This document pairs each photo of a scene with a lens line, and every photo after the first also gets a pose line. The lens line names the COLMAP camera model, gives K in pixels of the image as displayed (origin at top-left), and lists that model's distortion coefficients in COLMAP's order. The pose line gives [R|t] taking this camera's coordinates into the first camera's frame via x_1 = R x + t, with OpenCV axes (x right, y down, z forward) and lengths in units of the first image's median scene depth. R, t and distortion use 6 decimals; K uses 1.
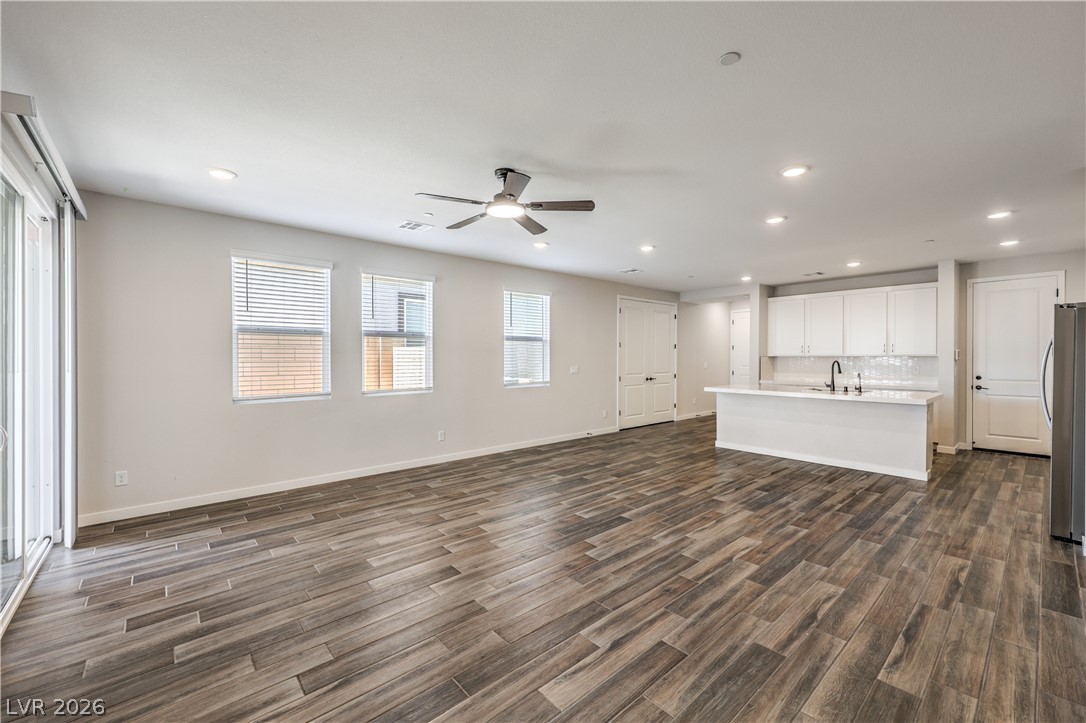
lens RADIAL K [[451.5, 0, 550.4], [0, 451.5, 360.3], [0, 0, 1]] dist [-0.001769, 0.000370]
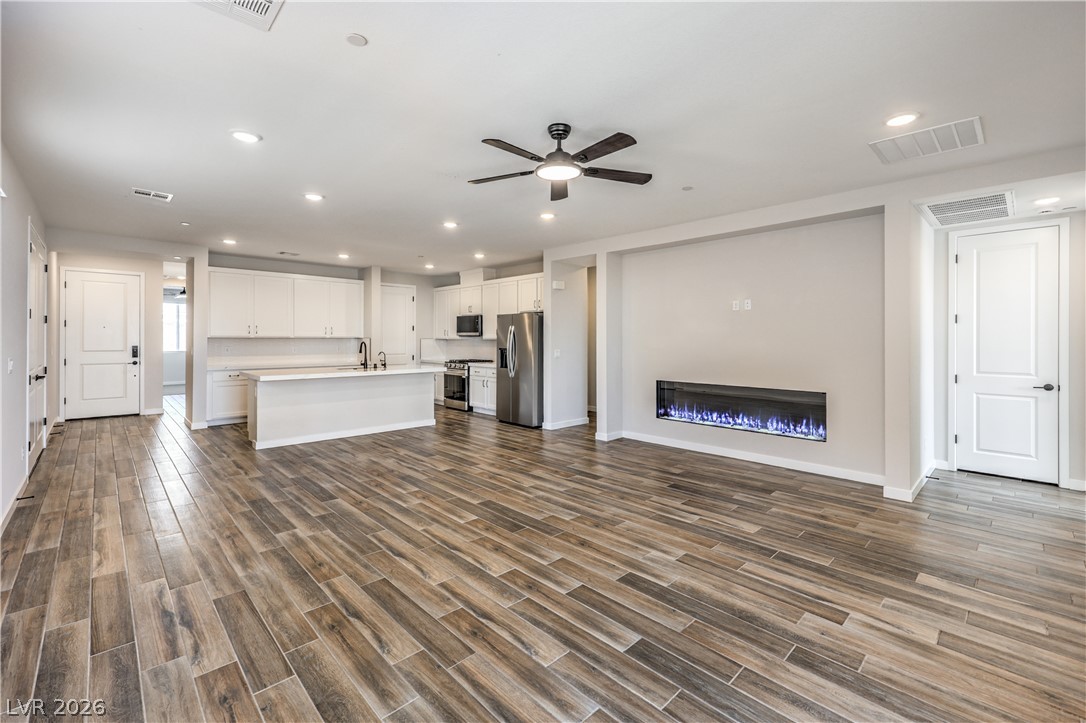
lens RADIAL K [[451.5, 0, 555.3], [0, 451.5, 339.1], [0, 0, 1]] dist [-0.001769, 0.000370]
pose [[-0.046940, -0.000623, 0.998898, -0.689738], [0.007725, 0.999970, 0.000987, -0.006467], [-0.998868, 0.007763, -0.046934, 0.737037]]
